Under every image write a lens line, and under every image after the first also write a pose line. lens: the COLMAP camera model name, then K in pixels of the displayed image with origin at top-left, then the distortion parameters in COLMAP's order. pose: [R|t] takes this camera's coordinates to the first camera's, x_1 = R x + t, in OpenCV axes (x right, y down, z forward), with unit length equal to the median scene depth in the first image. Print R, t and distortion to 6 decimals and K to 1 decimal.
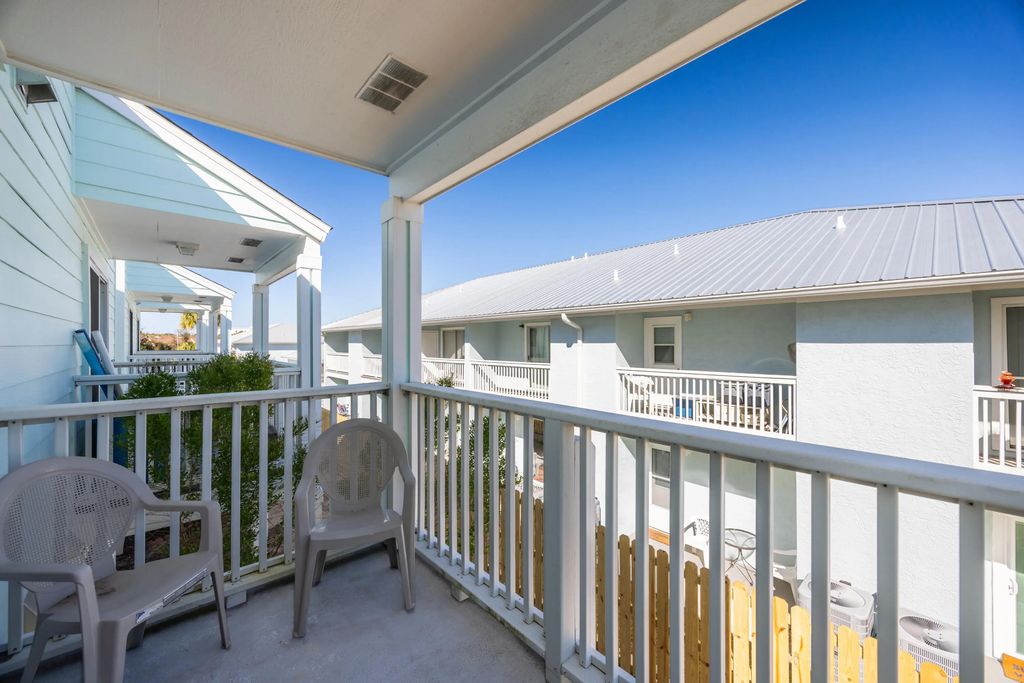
lens RADIAL K [[390.0, 0, 512.0], [0, 390.0, 341.5], [0, 0, 1]] dist [0.057422, 0.000056]
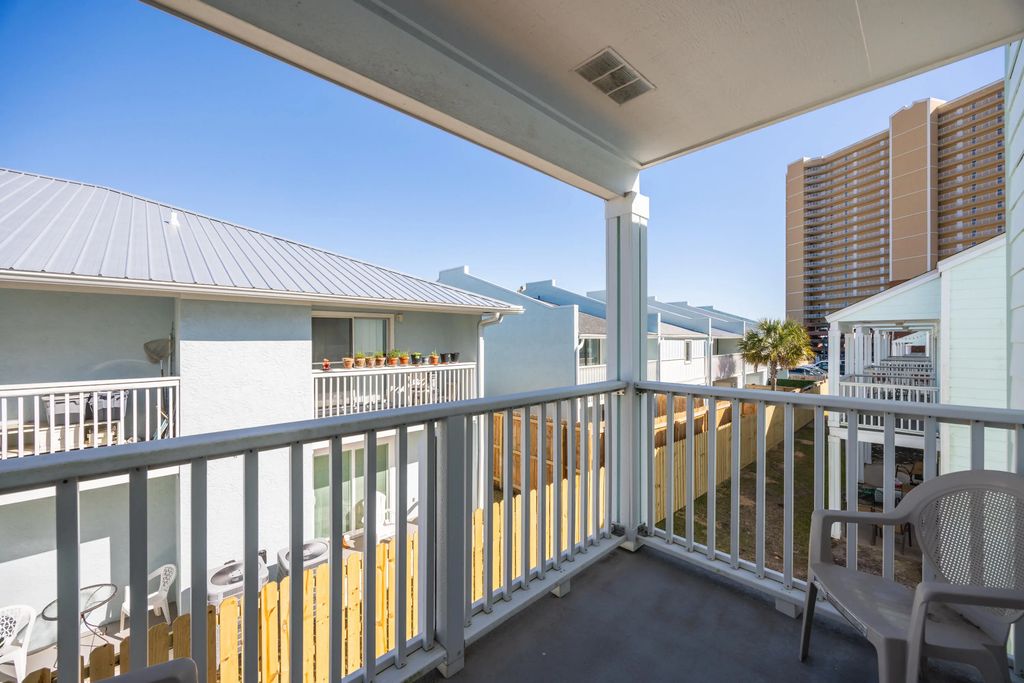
lens RADIAL K [[405.9, 0, 512.0], [0, 405.9, 341.5], [0, 0, 1]] dist [0.000244, -0.000031]
pose [[-0.039939, 0.000743, 0.999202, -0.233428], [-0.004783, 0.999988, -0.000935, 0.002265], [-0.999191, -0.004816, -0.039935, 0.234876]]
